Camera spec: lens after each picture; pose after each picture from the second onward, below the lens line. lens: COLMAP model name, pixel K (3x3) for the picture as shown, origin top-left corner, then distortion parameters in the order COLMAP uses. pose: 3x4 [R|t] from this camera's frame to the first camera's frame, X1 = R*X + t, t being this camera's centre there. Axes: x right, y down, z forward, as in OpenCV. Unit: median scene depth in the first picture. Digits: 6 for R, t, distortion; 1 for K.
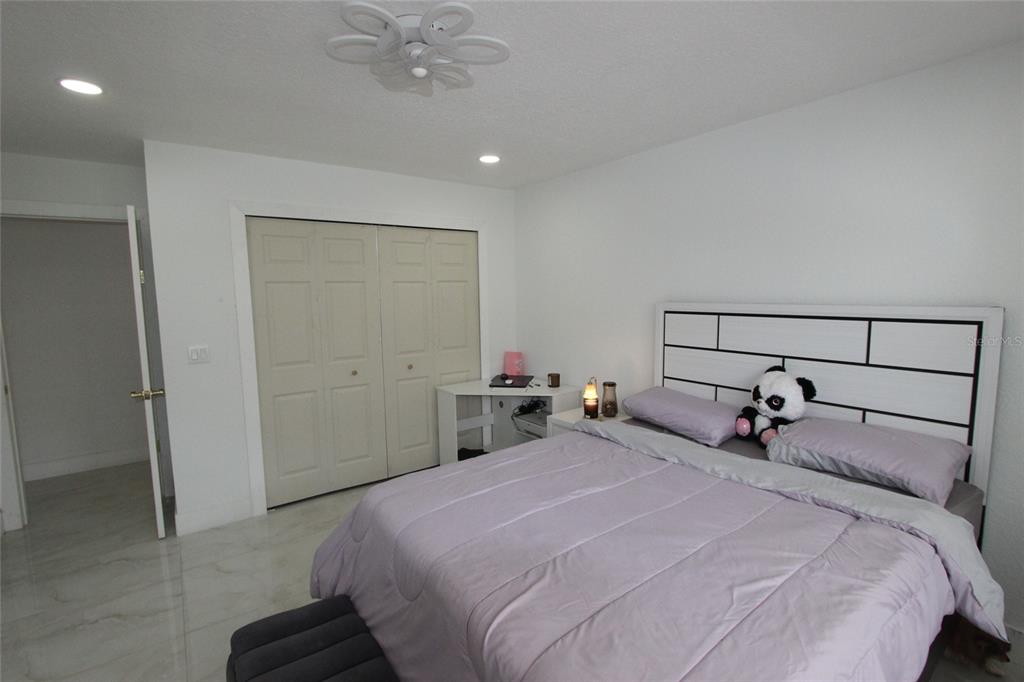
lens RADIAL K [[472.0, 0, 515.5], [0, 472.0, 340.4], [0, 0, 1]] dist [-0.021661, 0.003231]
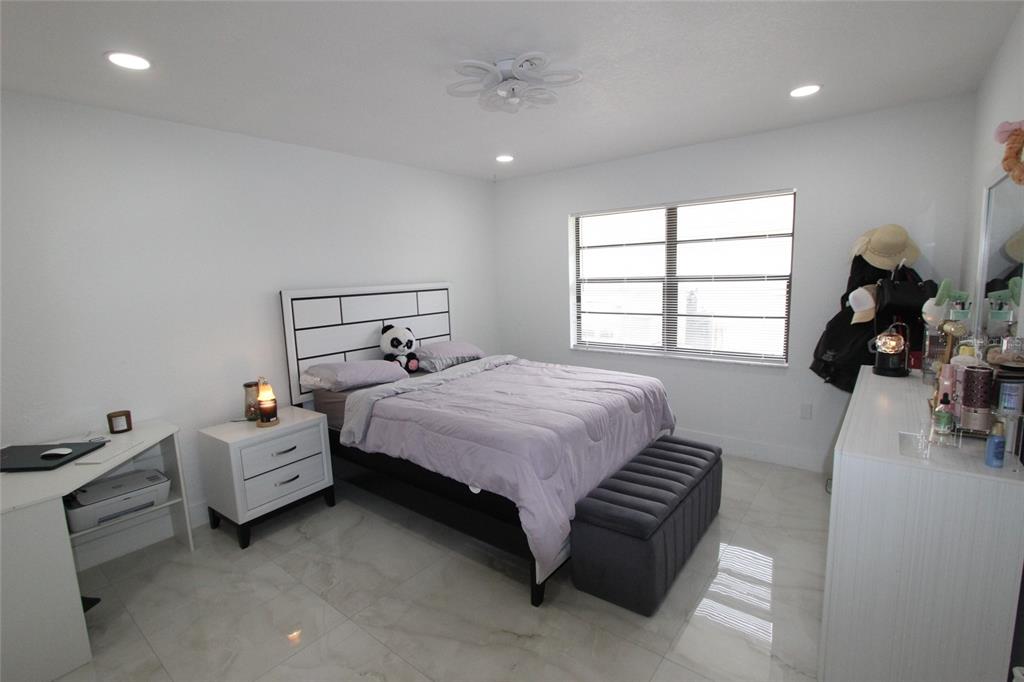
lens RADIAL K [[472.0, 0, 515.5], [0, 472.0, 340.4], [0, 0, 1]] dist [-0.021661, 0.003231]
pose [[-0.257271, -0.130767, 0.957450, -0.962596], [0.124224, 0.978105, 0.166968, -0.095881], [-0.958321, 0.161894, -0.235394, 0.885598]]
